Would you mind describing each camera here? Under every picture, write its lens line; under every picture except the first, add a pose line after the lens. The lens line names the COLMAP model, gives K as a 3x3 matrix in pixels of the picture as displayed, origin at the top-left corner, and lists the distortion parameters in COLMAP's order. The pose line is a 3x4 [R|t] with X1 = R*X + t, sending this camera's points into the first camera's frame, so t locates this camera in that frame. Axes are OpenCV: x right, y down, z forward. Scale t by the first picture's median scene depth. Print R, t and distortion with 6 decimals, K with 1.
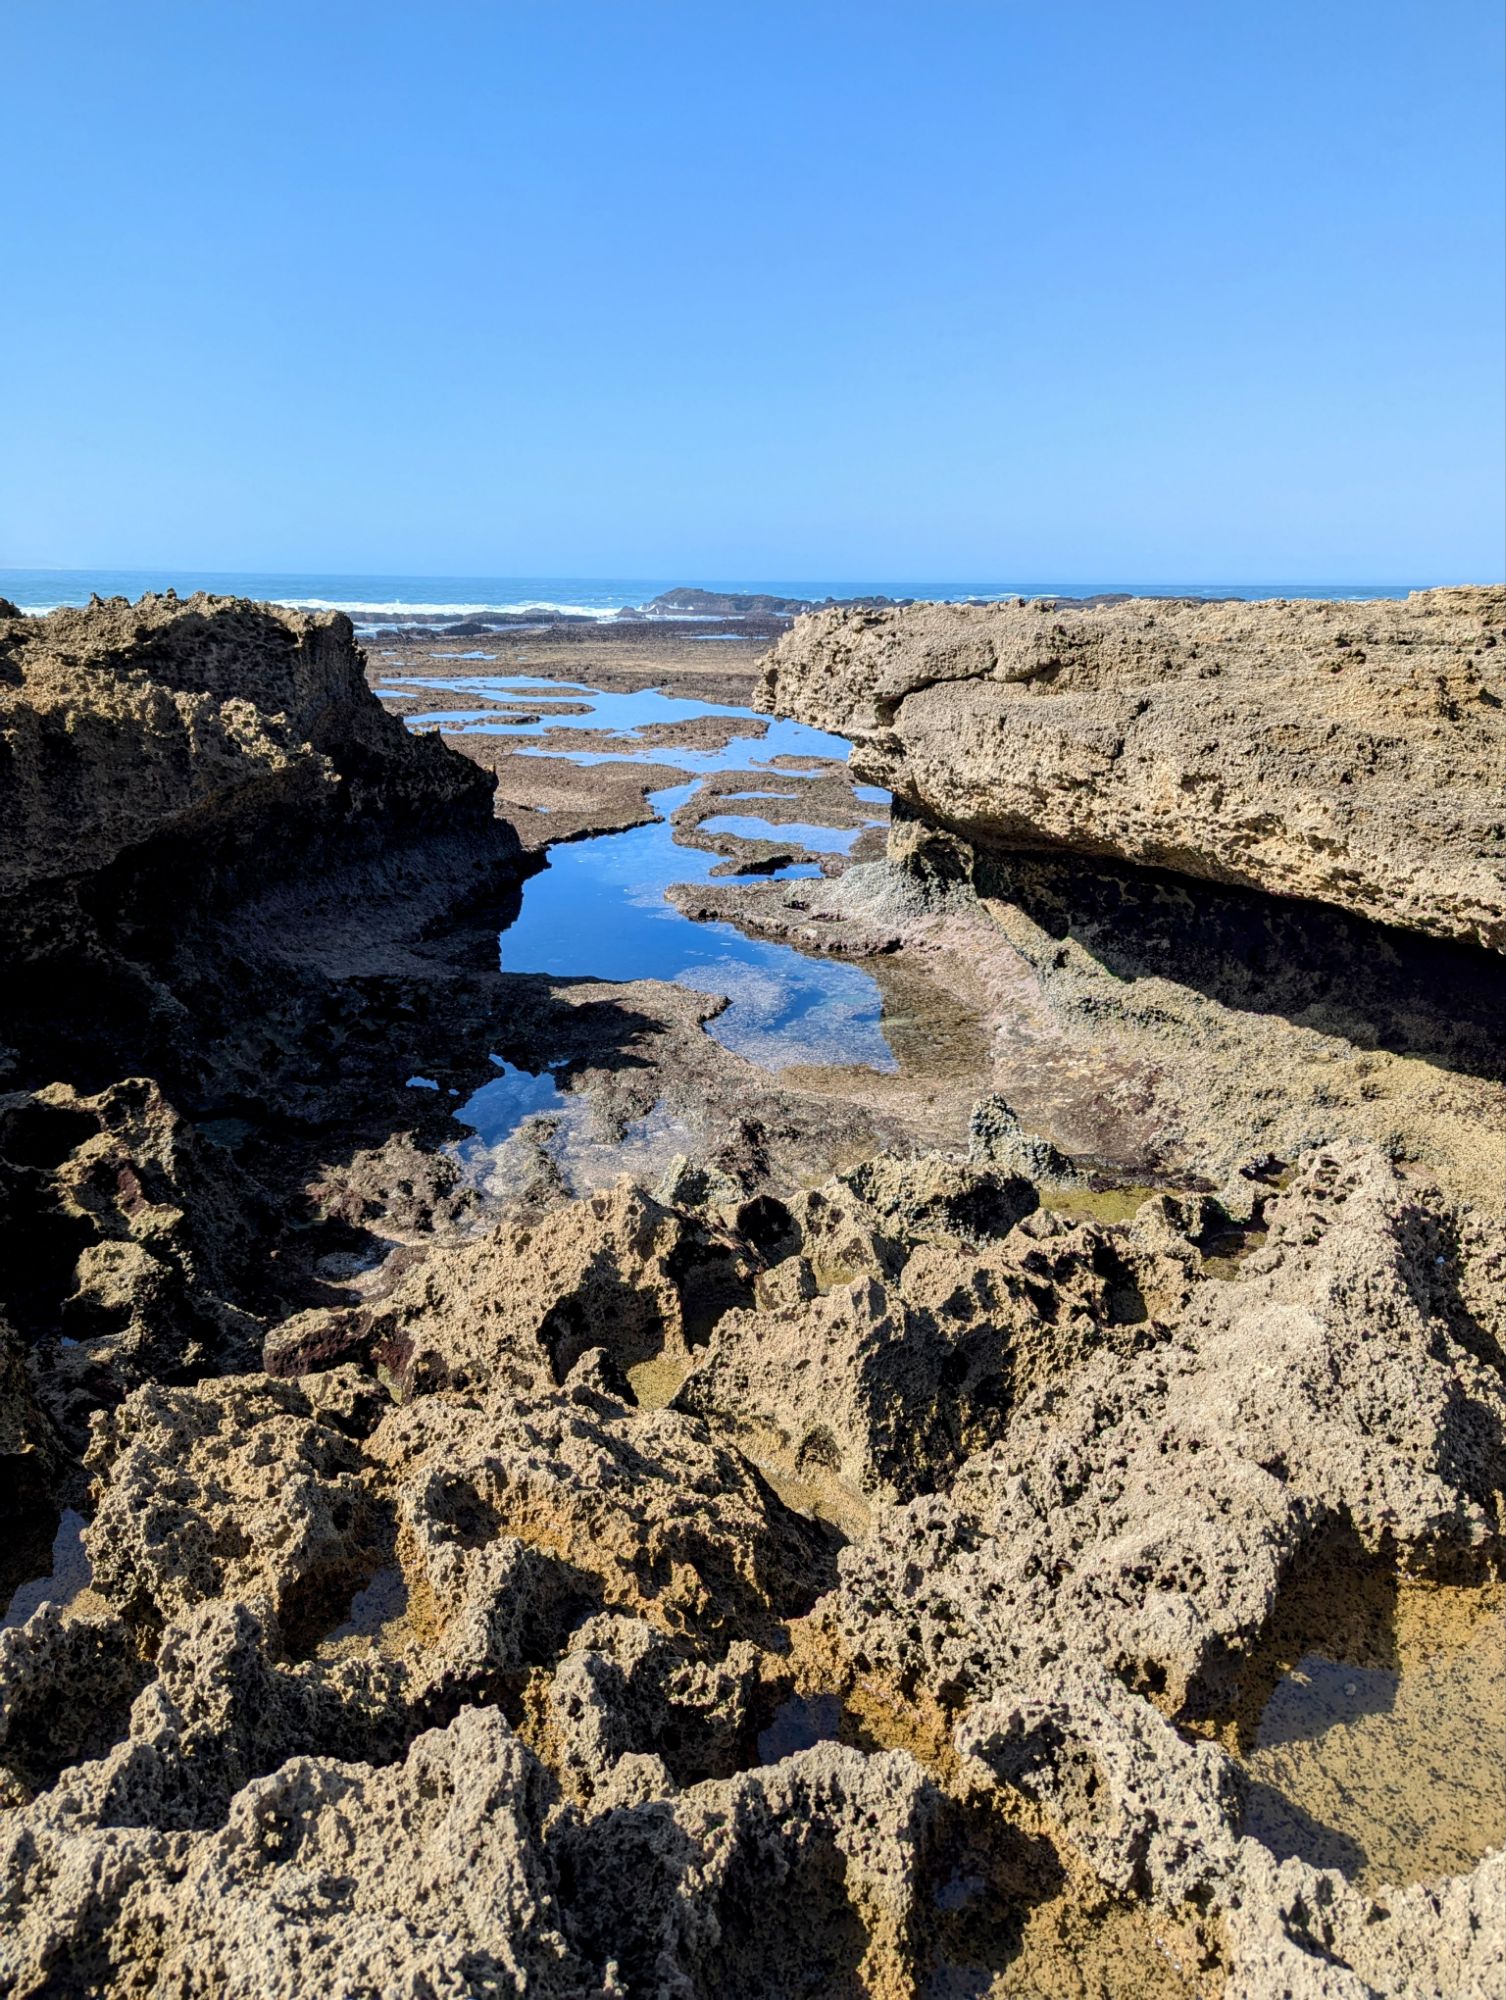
lens RADIAL K [[1397.3, 0, 755.2], [0, 1397.3, 999.5], [0, 0, 1]] dist [0.000548, -0.000044]
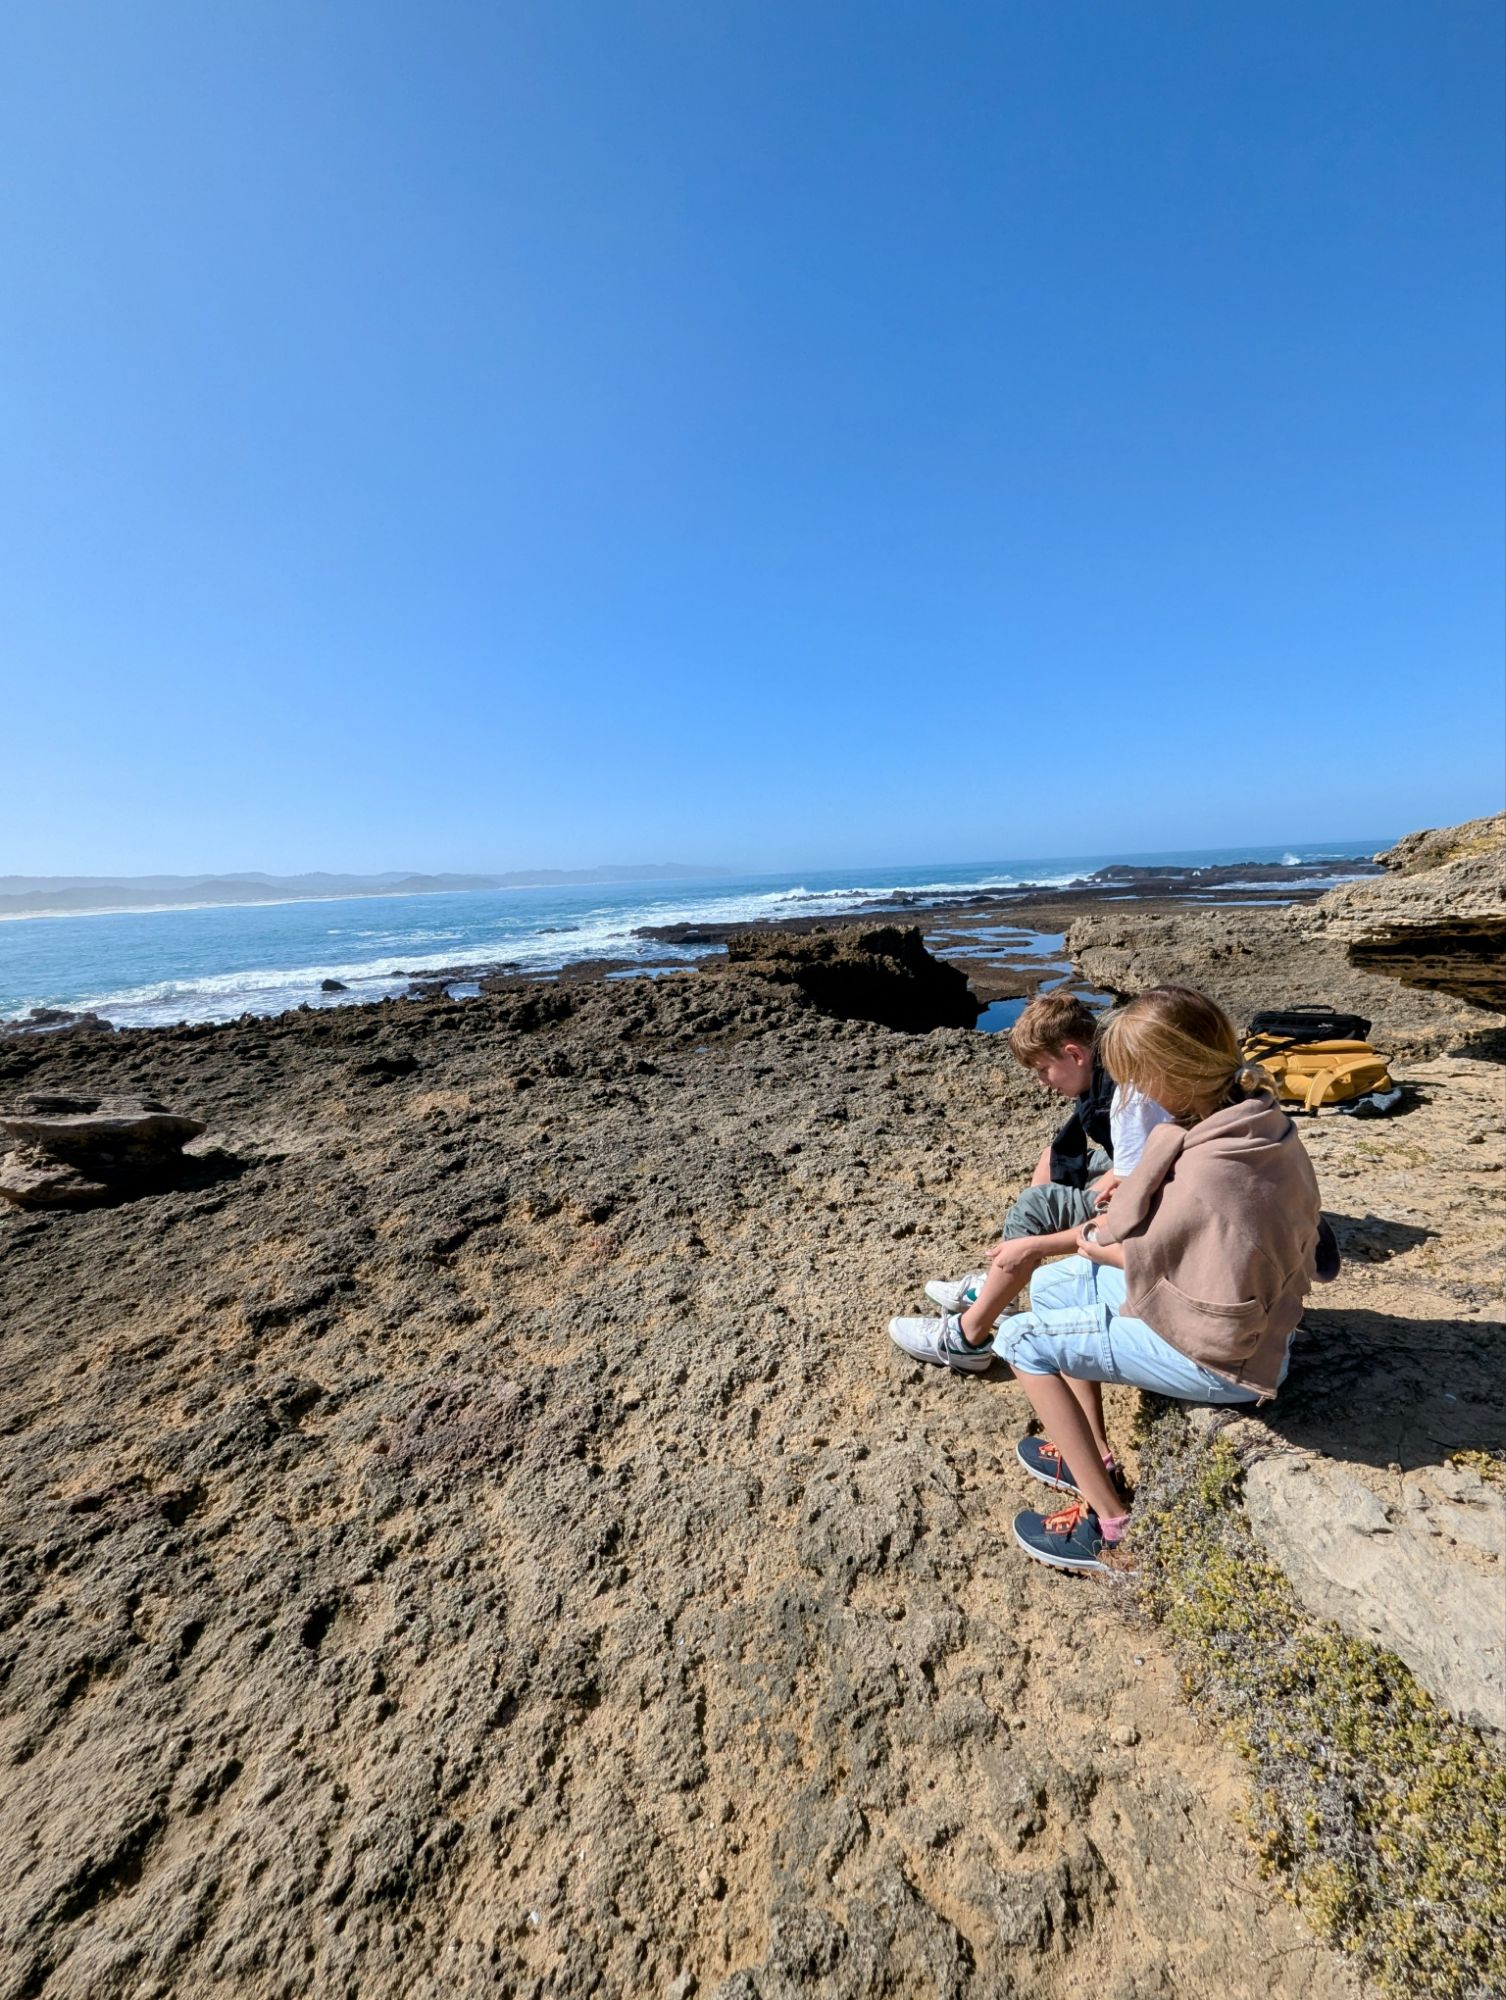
lens RADIAL K [[803.3, 0, 755.1], [0, 803.3, 1001.1], [0, 0, 1]] dist [0.000044, 0.000025]
pose [[0.888820, 0.009026, -0.458167, 0.067796], [-0.067099, 0.991594, -0.110633, 0.037872], [0.453317, 0.129076, 0.881954, -0.235102]]
